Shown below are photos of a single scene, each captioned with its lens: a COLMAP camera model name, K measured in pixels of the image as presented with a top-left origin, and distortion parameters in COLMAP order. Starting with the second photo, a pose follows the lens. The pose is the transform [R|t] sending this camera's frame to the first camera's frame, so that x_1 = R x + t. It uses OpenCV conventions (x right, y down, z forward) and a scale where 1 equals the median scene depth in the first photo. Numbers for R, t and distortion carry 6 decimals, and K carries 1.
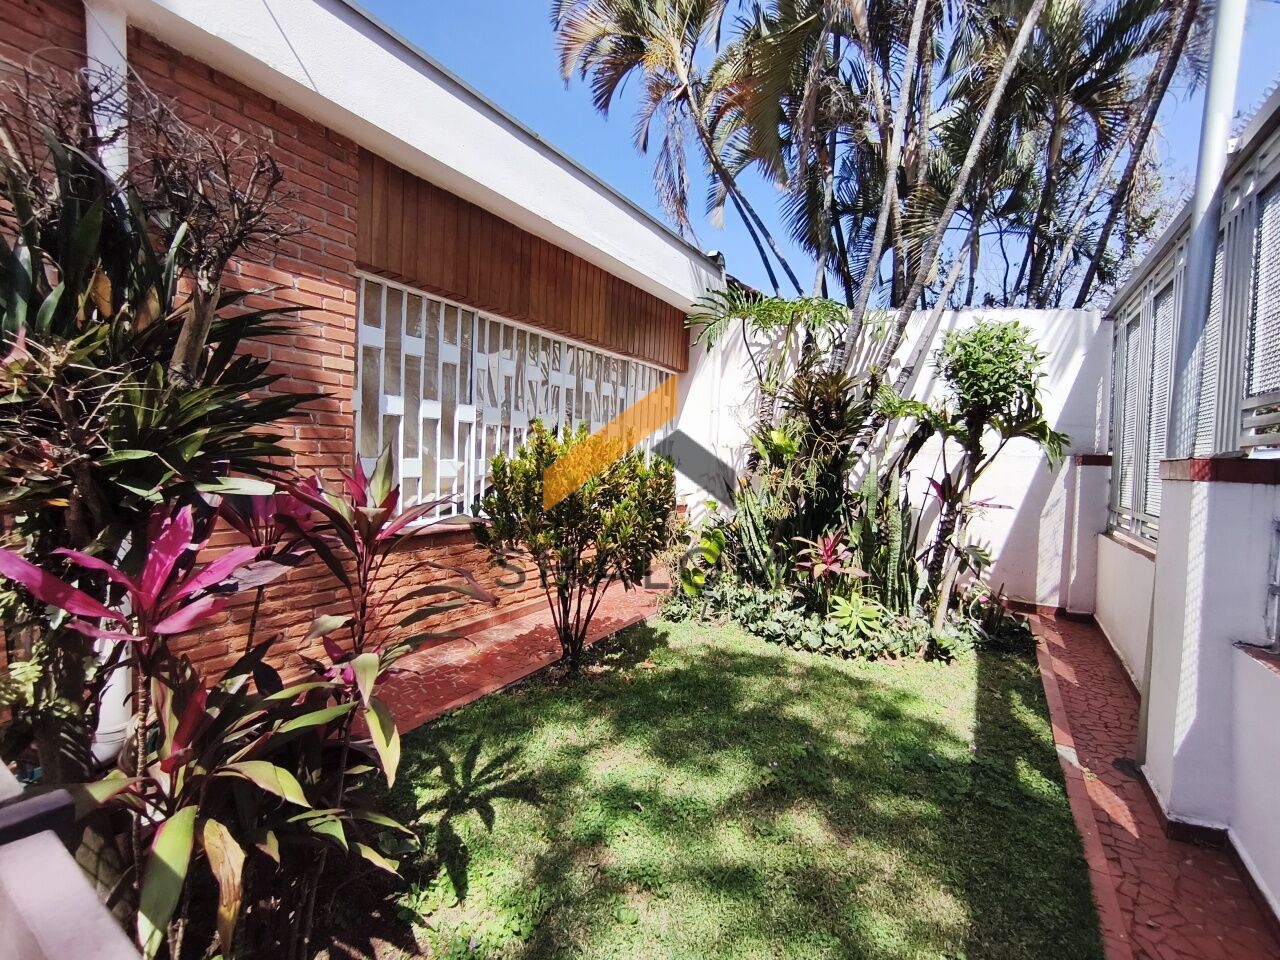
lens RADIAL K [[567.5, 0, 640.2], [0, 567.5, 474.5], [0, 0, 1]] dist [0.020036, 0.000834]
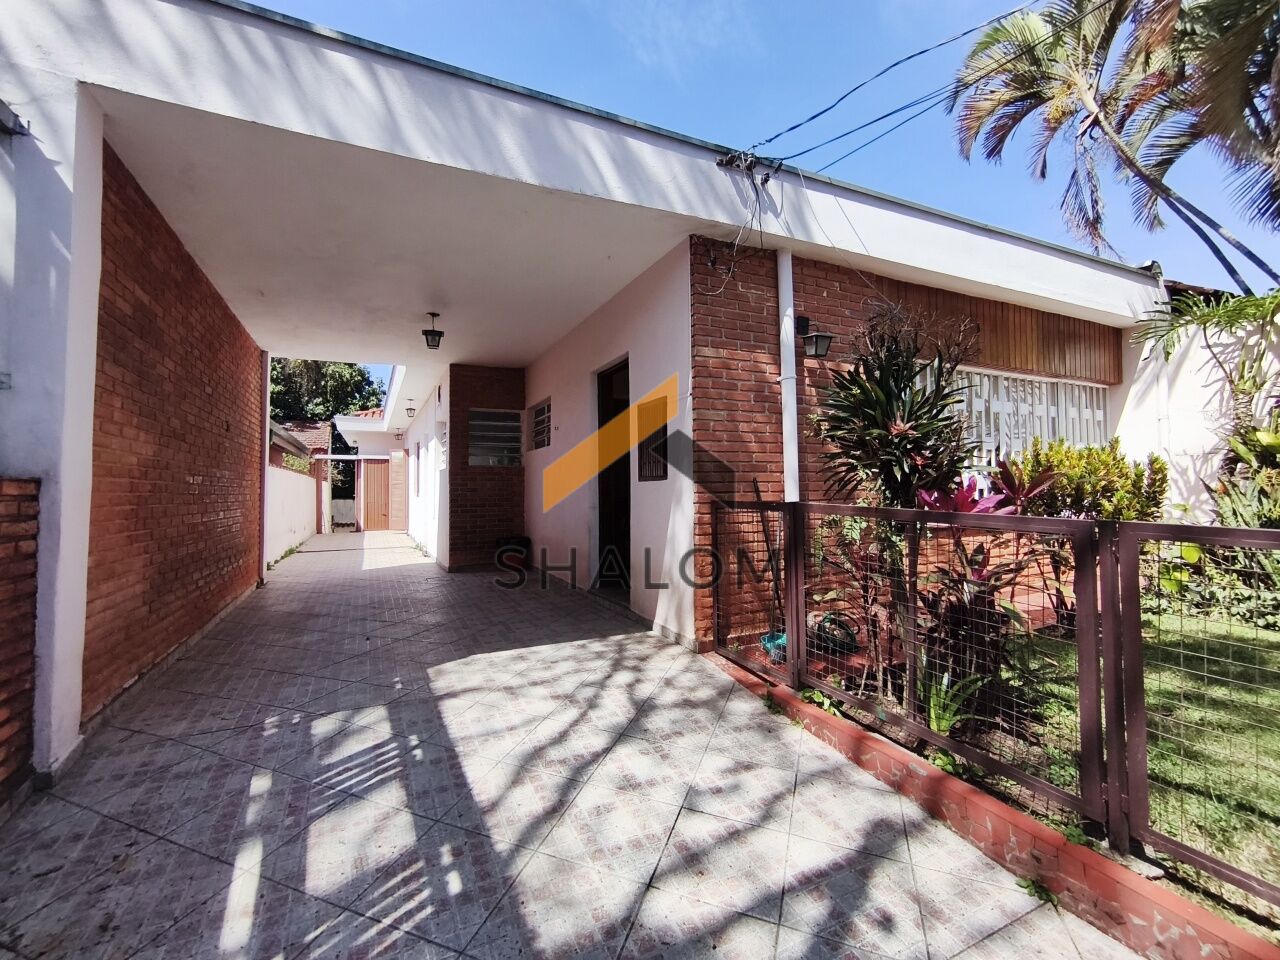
lens RADIAL K [[567.5, 0, 648.2], [0, 567.5, 479.1], [0, 0, 1]] dist [0.020036, 0.000834]
pose [[0.858395, -0.060160, -0.509450, -0.135129], [0.028977, 0.997200, -0.068932, 0.035745], [0.512171, 0.044408, 0.857735, -0.318730]]
